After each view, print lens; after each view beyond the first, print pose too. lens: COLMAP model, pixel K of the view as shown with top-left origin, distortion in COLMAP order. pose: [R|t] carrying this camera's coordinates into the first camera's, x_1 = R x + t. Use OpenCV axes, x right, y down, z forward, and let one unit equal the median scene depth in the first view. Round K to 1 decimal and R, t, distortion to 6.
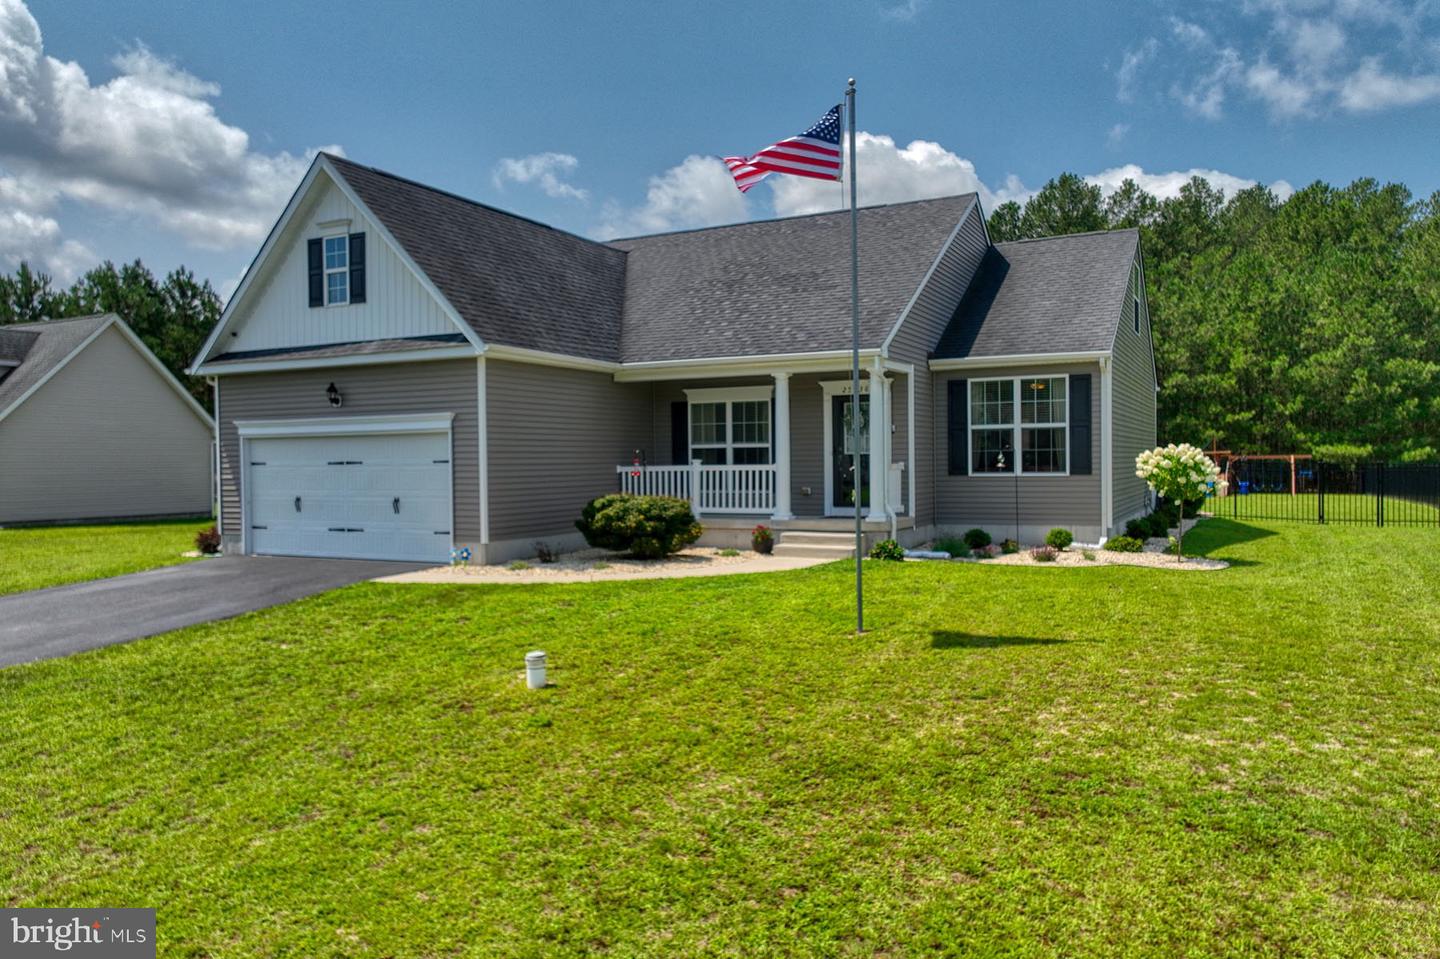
lens RADIAL K [[1016.1, 0, 720.0], [0, 1016.1, 479.5], [0, 0, 1]] dist [0.005917, -0.001691]
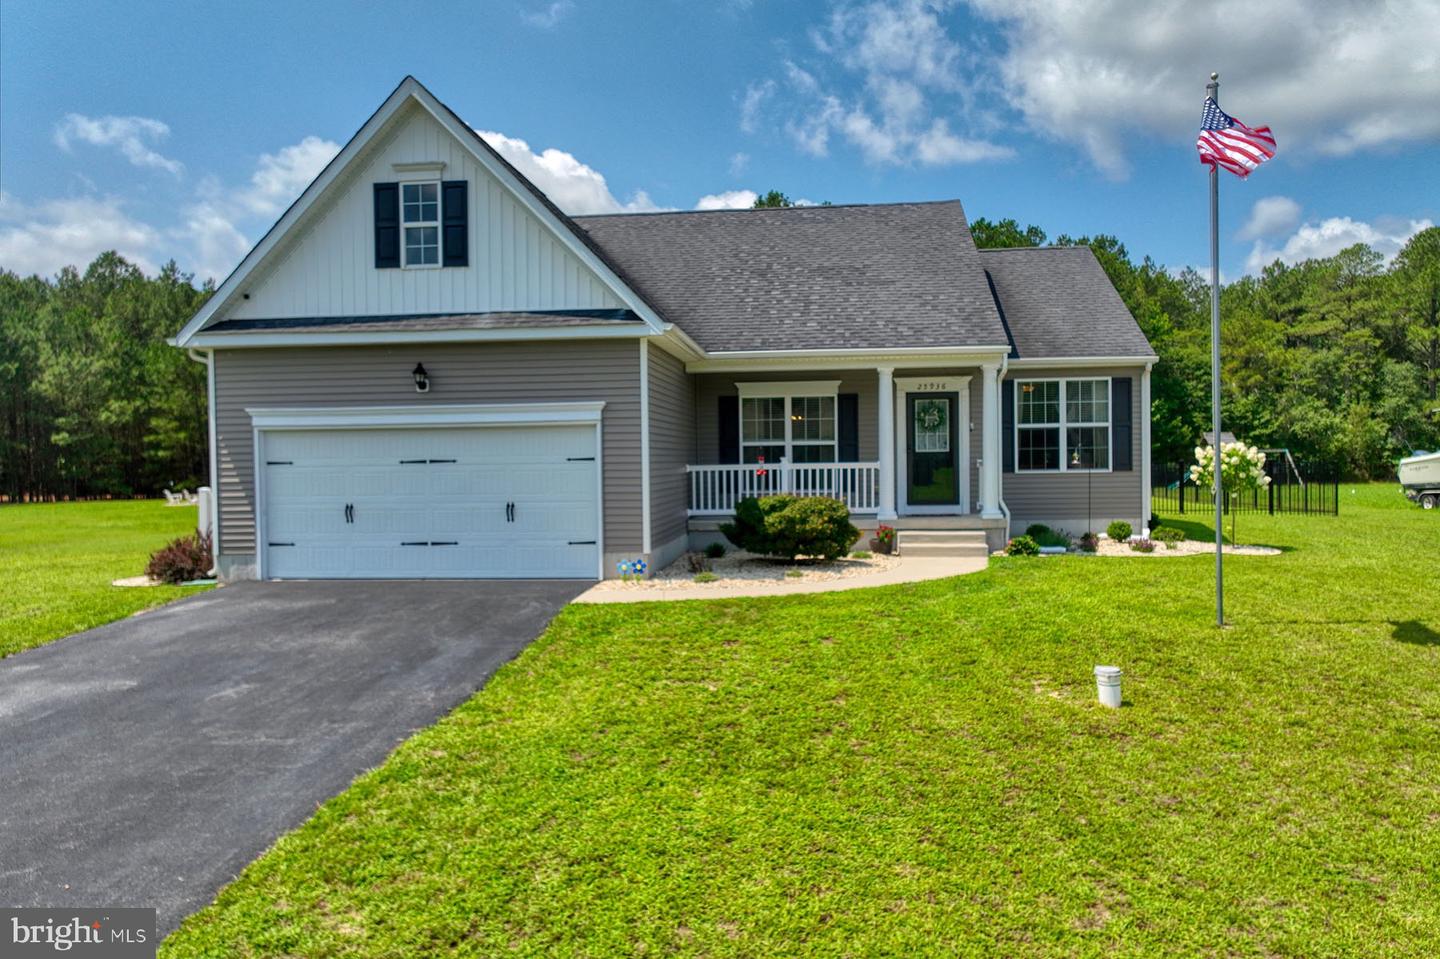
lens RADIAL K [[1005.9, 0, 720.0], [0, 1005.9, 479.5], [0, 0, 1]] dist [0.009424, 0.004564]
pose [[0.935401, -0.008651, 0.353483, -0.410029], [0.009596, 0.999954, -0.000922, 0.001122], [-0.353459, 0.004254, 0.935440, 0.152230]]
